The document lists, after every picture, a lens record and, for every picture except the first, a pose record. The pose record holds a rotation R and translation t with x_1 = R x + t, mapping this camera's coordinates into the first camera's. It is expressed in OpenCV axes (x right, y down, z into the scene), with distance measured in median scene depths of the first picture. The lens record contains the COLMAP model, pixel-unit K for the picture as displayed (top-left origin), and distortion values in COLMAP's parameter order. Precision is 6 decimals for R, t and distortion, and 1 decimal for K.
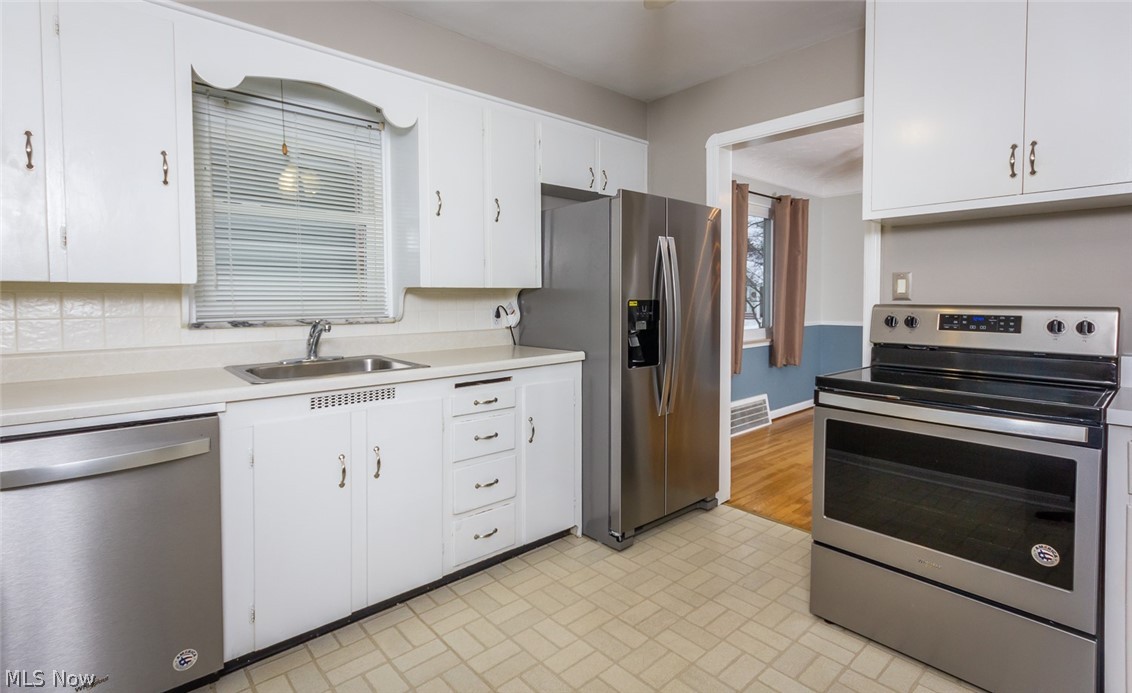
lens RADIAL K [[540.4, 0, 602.6], [0, 540.4, 312.4], [0, 0, 1]] dist [0.004113, 0.001023]
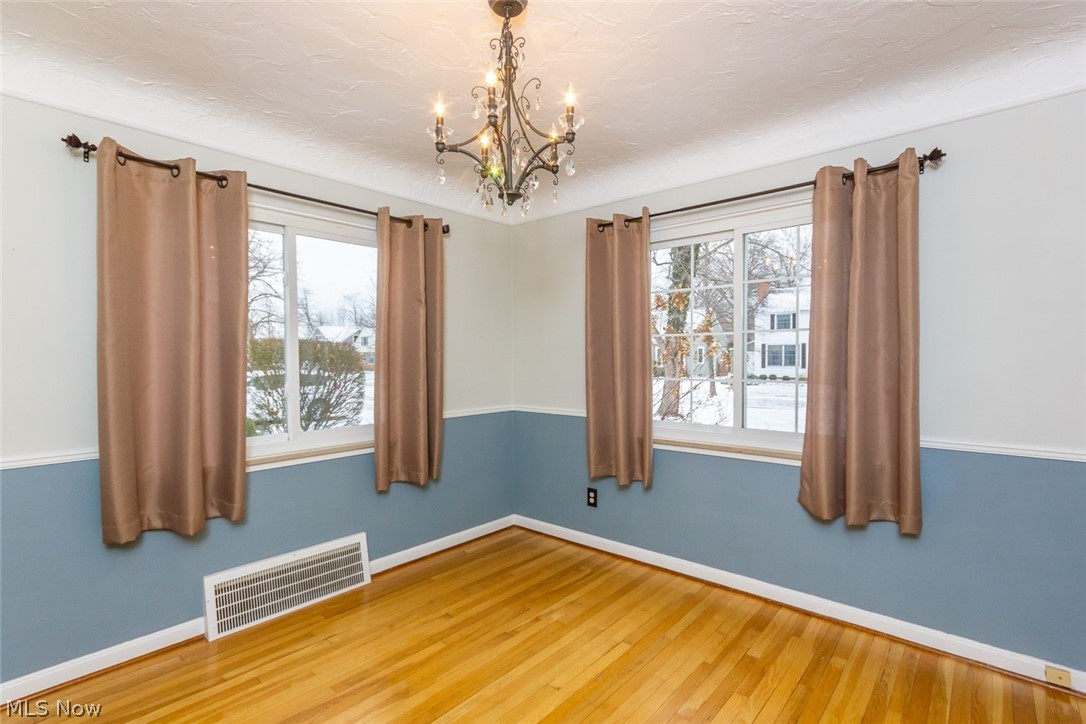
lens RADIAL K [[515.8, 0, 573.0], [0, 515.8, 355.3], [0, 0, 1]] dist [-0.001405, -0.000202]
pose [[0.993674, -0.000532, 0.112298, 1.045204], [0.003985, 0.999526, -0.030527, -0.069598], [-0.112228, 0.030781, 0.993206, 0.856994]]
